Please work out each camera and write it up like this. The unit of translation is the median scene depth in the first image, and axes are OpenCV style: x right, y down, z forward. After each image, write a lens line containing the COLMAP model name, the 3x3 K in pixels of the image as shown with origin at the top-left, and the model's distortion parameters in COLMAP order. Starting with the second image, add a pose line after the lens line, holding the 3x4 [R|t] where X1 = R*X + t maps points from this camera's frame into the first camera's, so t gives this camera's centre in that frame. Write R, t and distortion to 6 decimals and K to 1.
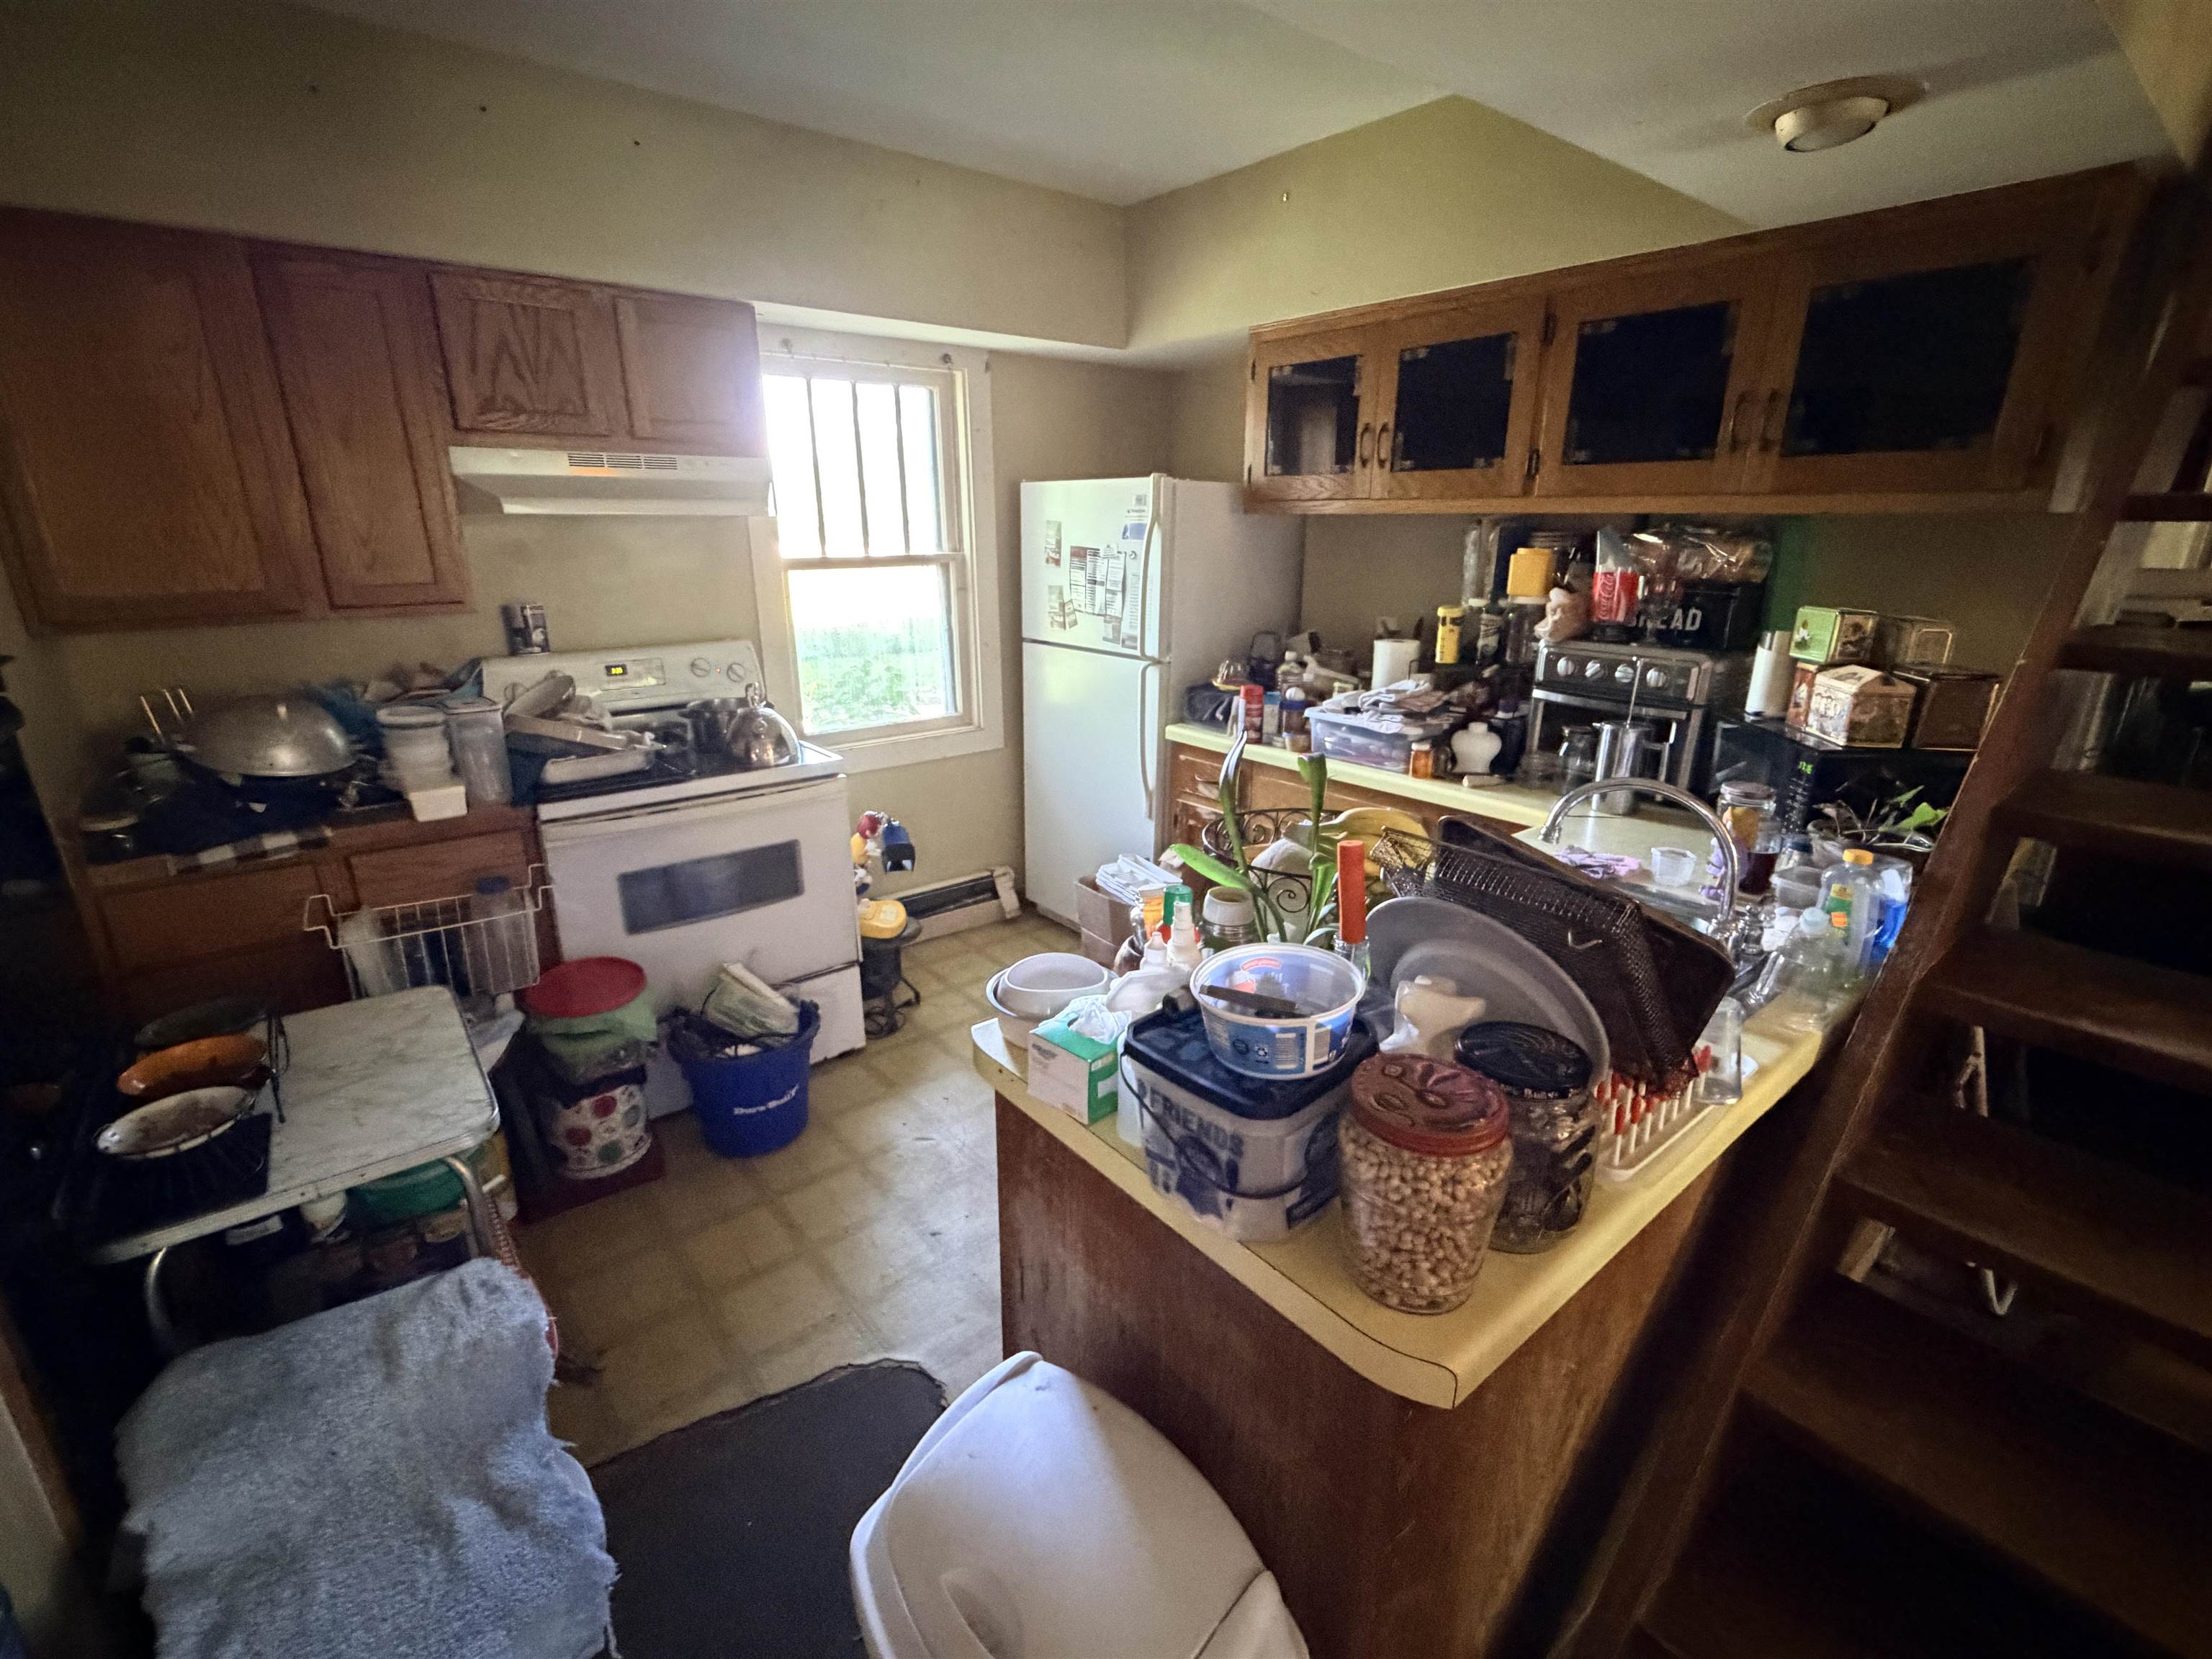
lens RADIAL K [[985.9, 0, 1109.1], [0, 985.9, 837.1], [0, 0, 1]] dist [0.000785, 0.000332]
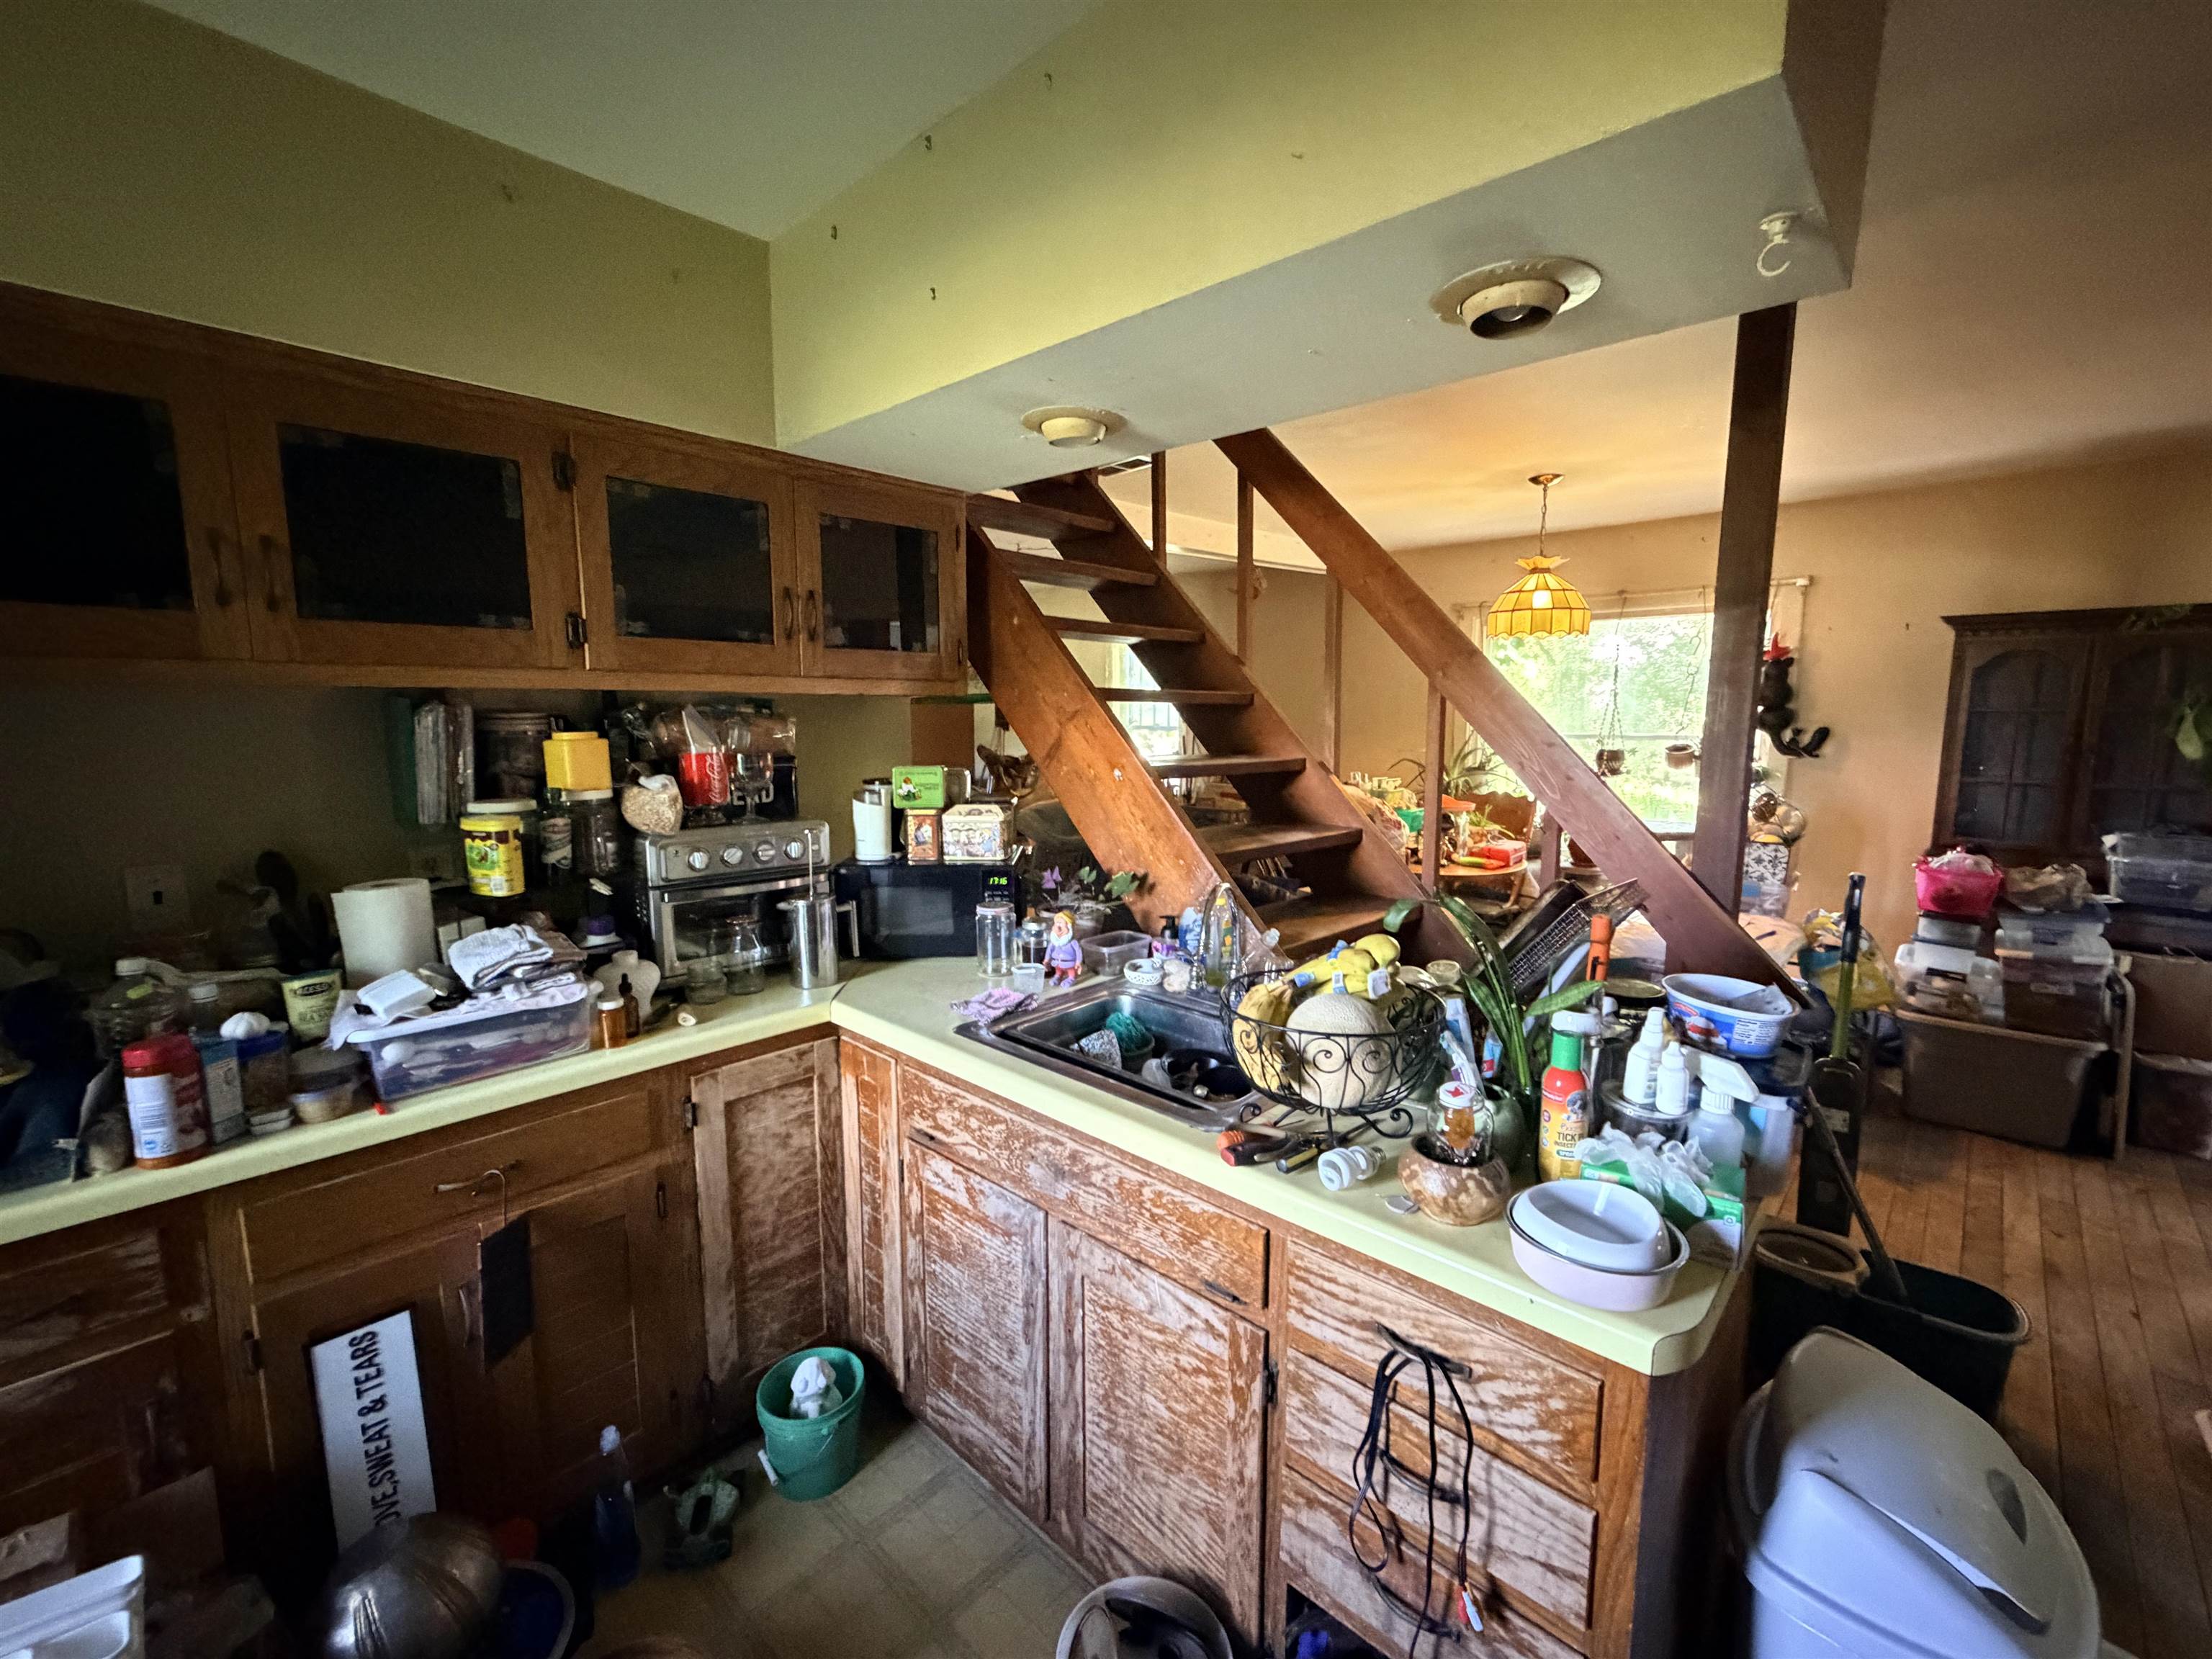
lens RADIAL K [[913.3, 0, 1106.0], [0, 913.3, 839.4], [0, 0, 1]] dist [-0.001335, 0.000037]
pose [[-0.123307, -0.143690, 0.981911, -0.389496], [0.303049, 0.936743, 0.175137, -0.228093], [-0.944964, 0.319162, -0.071962, 0.729020]]
